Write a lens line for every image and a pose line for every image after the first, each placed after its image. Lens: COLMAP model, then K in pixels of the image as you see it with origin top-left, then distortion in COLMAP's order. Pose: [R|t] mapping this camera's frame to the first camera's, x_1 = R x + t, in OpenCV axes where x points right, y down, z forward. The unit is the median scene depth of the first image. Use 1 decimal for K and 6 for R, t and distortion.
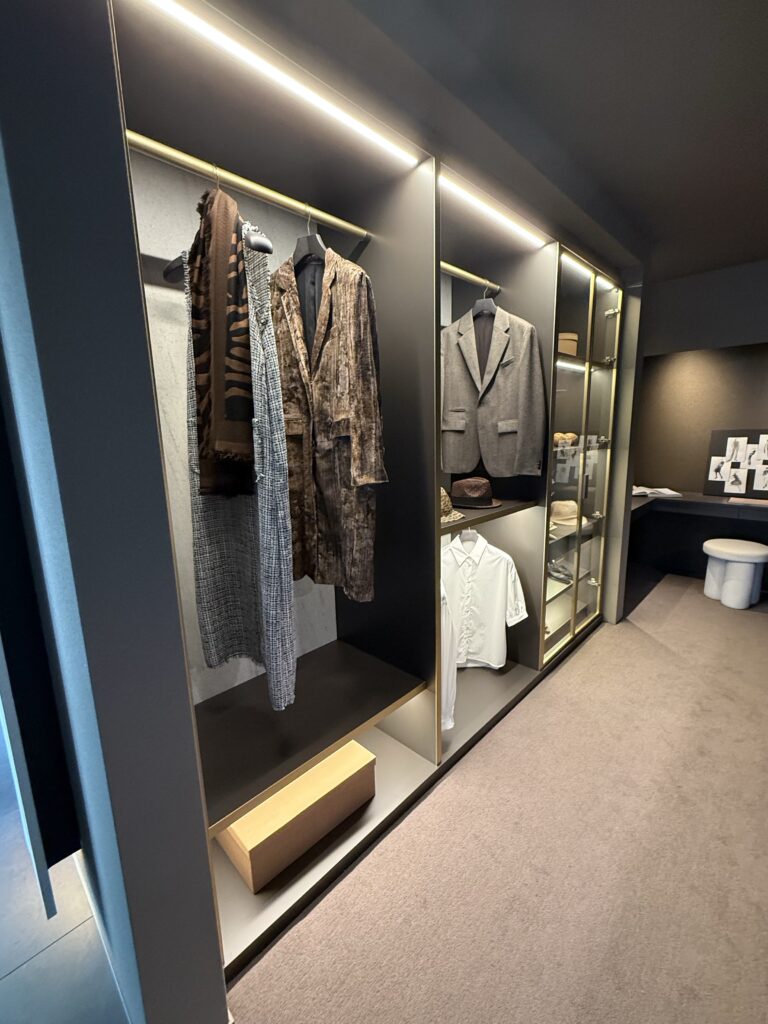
lens RADIAL K [[438.4, 0, 383.6], [0, 438.4, 510.5], [0, 0, 1]] dist [-0.001462, 0.000791]
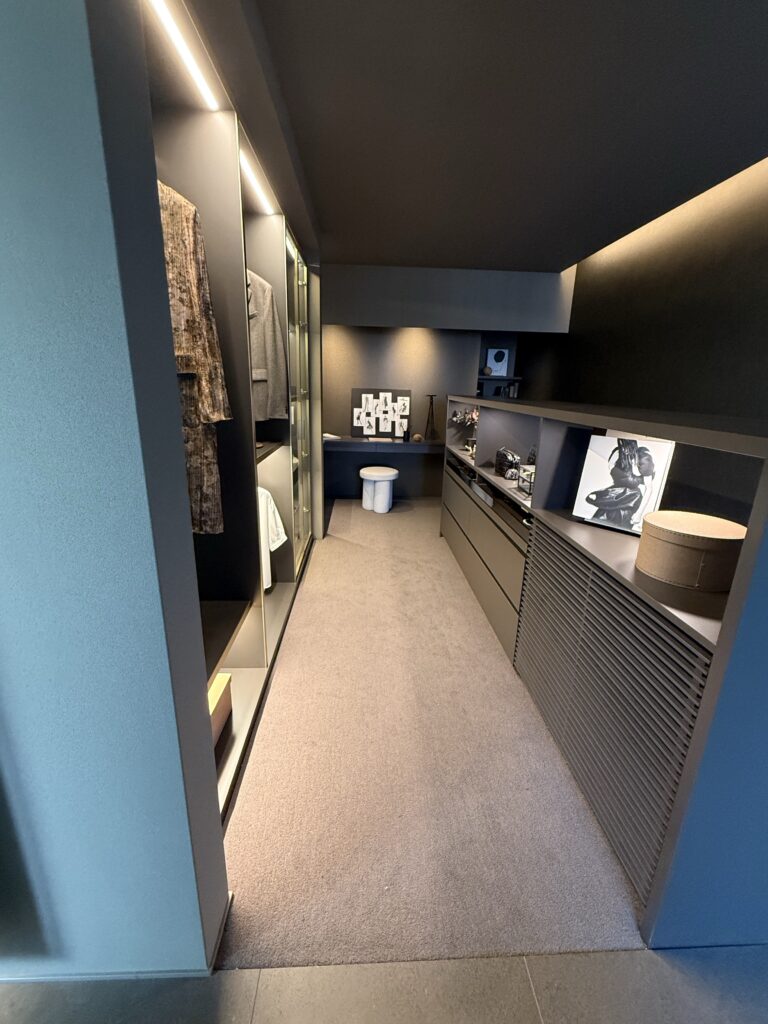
lens RADIAL K [[438.4, 0, 384.6], [0, 438.4, 513.0], [0, 0, 1]] dist [-0.001462, 0.000791]
pose [[0.684025, -0.162223, 0.711191, -0.300846], [0.090569, 0.986301, 0.137867, 0.027316], [-0.723814, -0.029892, 0.689347, -0.020391]]
